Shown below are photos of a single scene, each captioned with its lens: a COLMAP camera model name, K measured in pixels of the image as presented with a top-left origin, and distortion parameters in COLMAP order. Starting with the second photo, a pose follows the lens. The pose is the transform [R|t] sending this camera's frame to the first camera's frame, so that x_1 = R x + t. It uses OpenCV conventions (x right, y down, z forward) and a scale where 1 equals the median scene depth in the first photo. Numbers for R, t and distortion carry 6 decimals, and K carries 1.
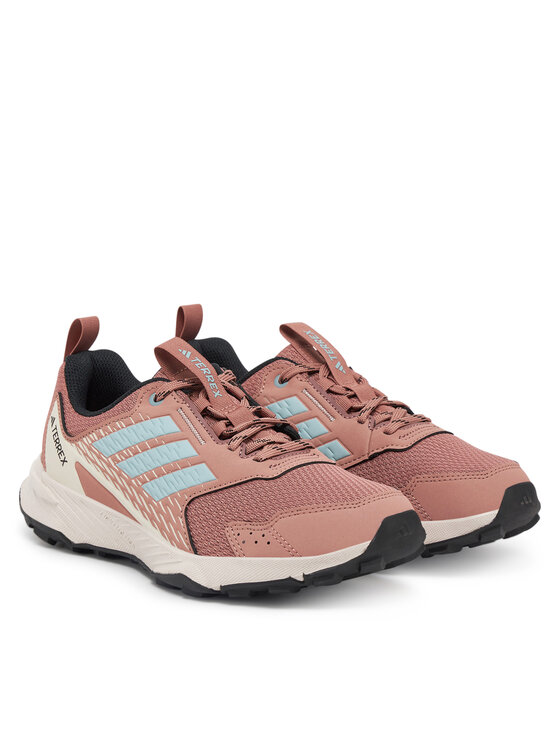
lens RADIAL K [[2204.7, 0, 280.0], [0, 2204.7, 373.0], [0, 0, 1]] dist [-0.006206, -0.079238]
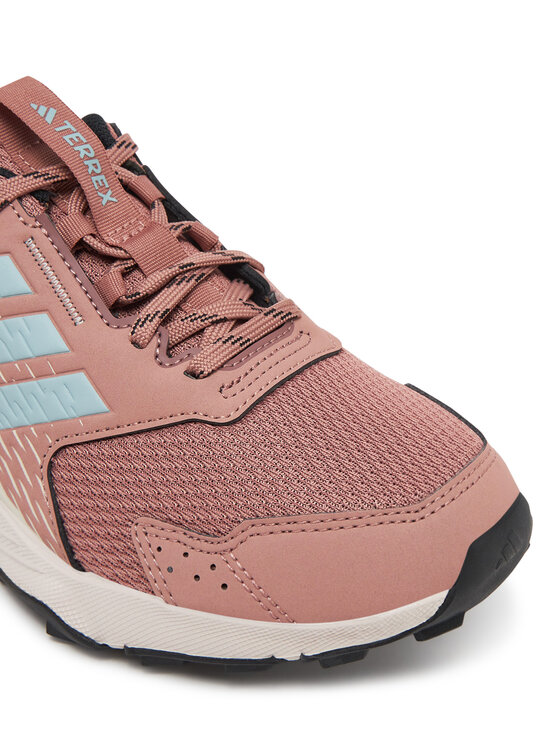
lens RADIAL K [[1105.8, 0, 280.0], [0, 1105.8, 373.0], [0, 0, 1]] dist [-0.016770, -0.048038]
pose [[0.994763, -0.022991, 0.099585, -0.015373], [-0.017387, 0.922098, 0.386566, -0.053584], [-0.100715, -0.386274, 0.916869, 0.771400]]
